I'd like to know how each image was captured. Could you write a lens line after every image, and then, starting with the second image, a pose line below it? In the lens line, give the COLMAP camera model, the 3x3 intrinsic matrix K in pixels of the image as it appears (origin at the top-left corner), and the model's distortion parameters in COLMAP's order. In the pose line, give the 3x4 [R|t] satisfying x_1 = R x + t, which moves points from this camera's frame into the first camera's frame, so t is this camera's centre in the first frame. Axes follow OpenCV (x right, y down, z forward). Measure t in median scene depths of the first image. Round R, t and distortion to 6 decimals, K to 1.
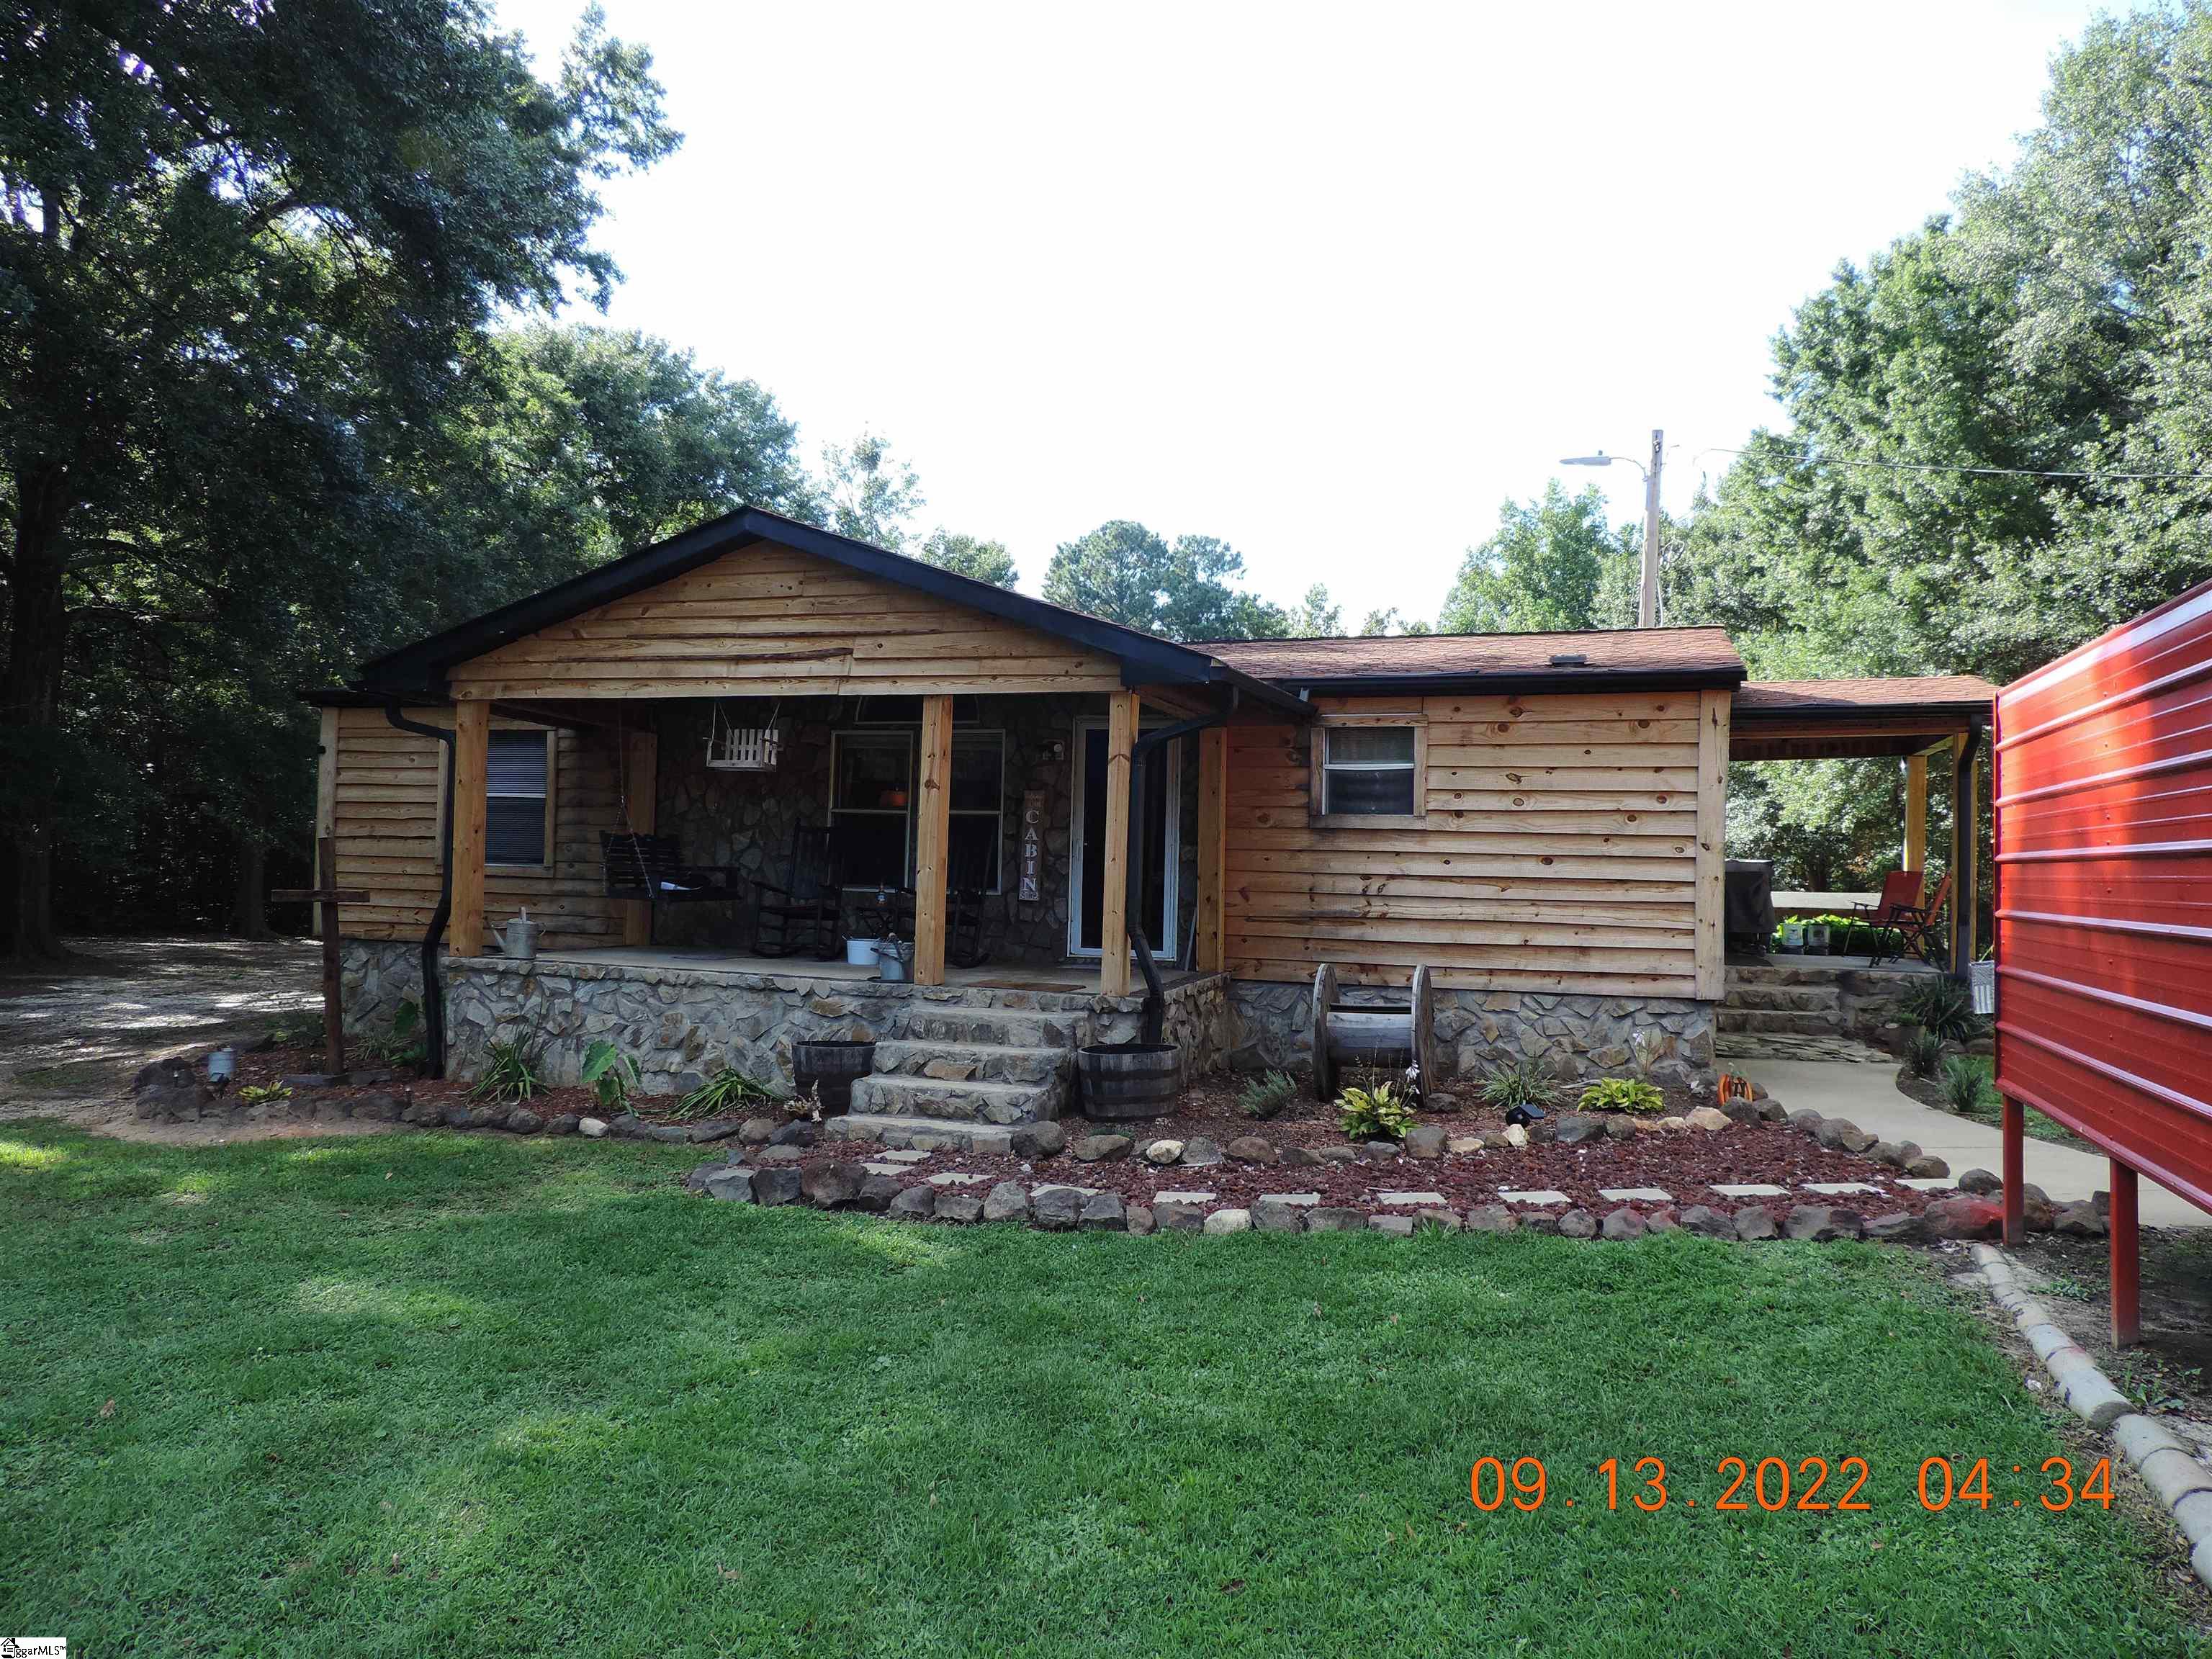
lens RADIAL K [[1577.7, 0, 1104.2], [0, 1577.7, 816.2], [0, 0, 1]] dist [-0.020965, -0.003954]
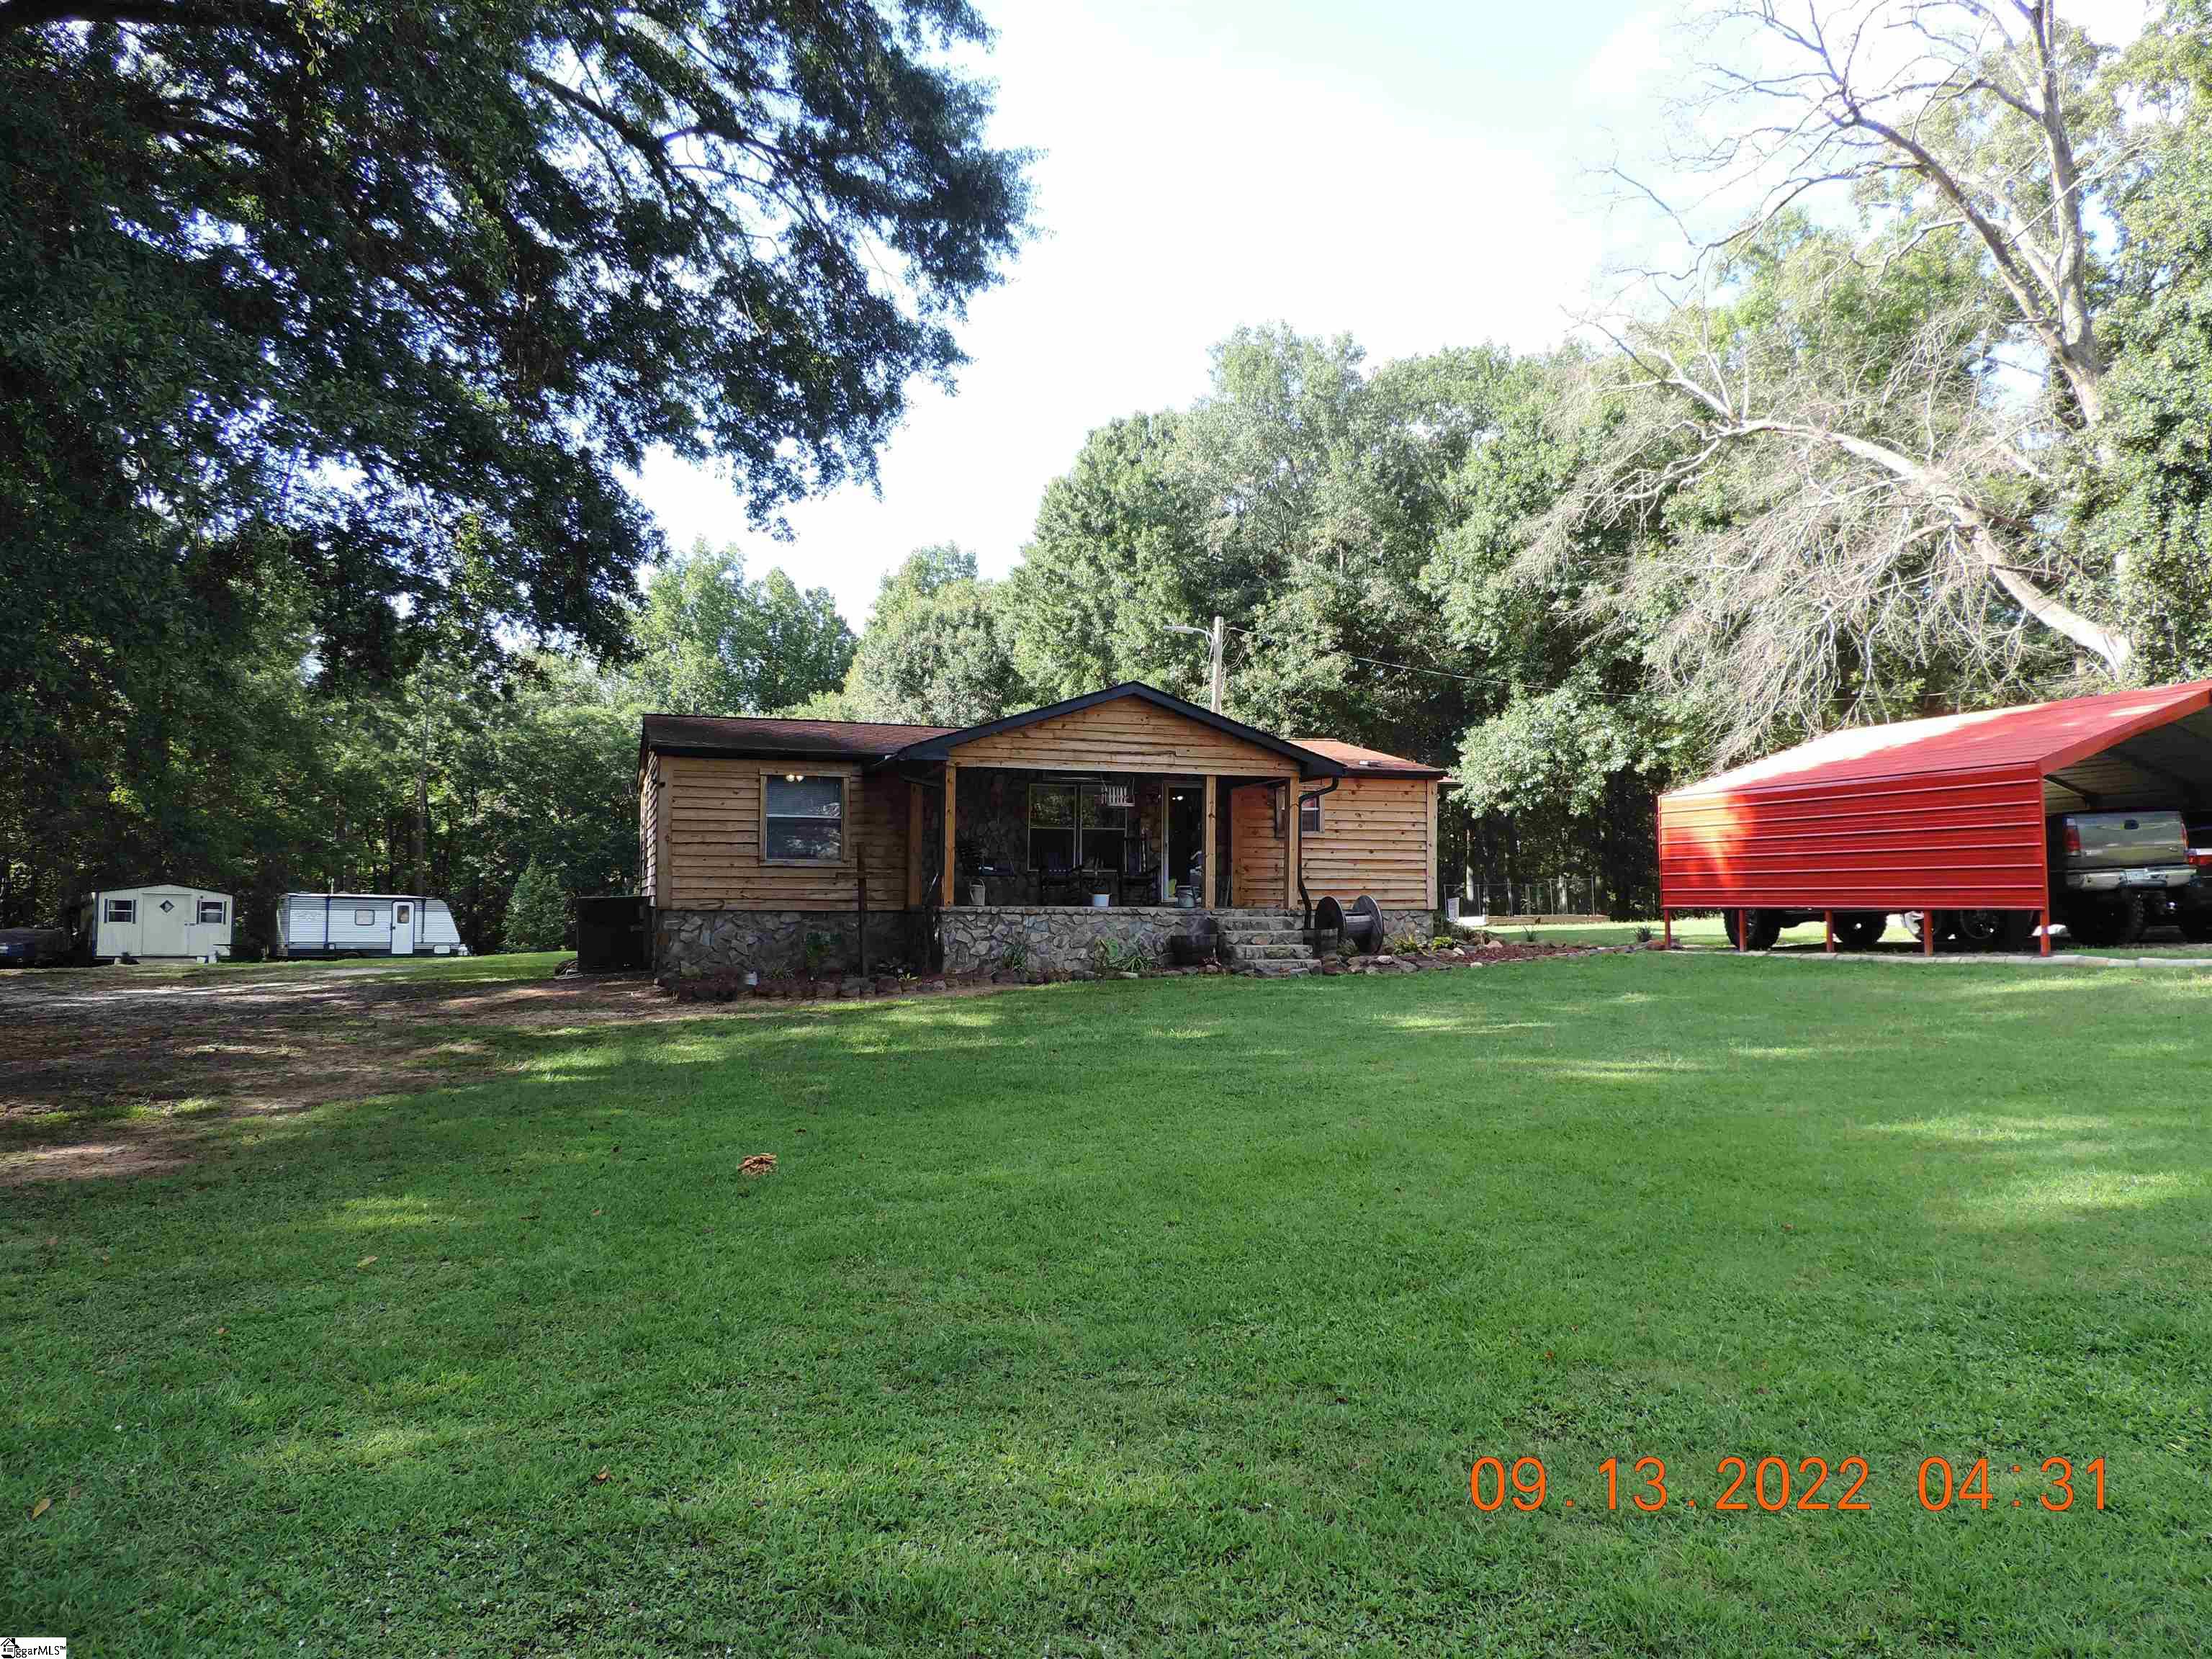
lens RADIAL K [[1573.7, 0, 1097.3], [0, 1573.7, 839.7], [0, 0, 1]] dist [-0.010890, 0.004668]
pose [[0.797921, 0.002228, 0.602758, -0.507086], [-0.002791, 0.999996, 0.000000, 0.004312], [-0.602756, -0.001682, 0.797924, -0.207979]]
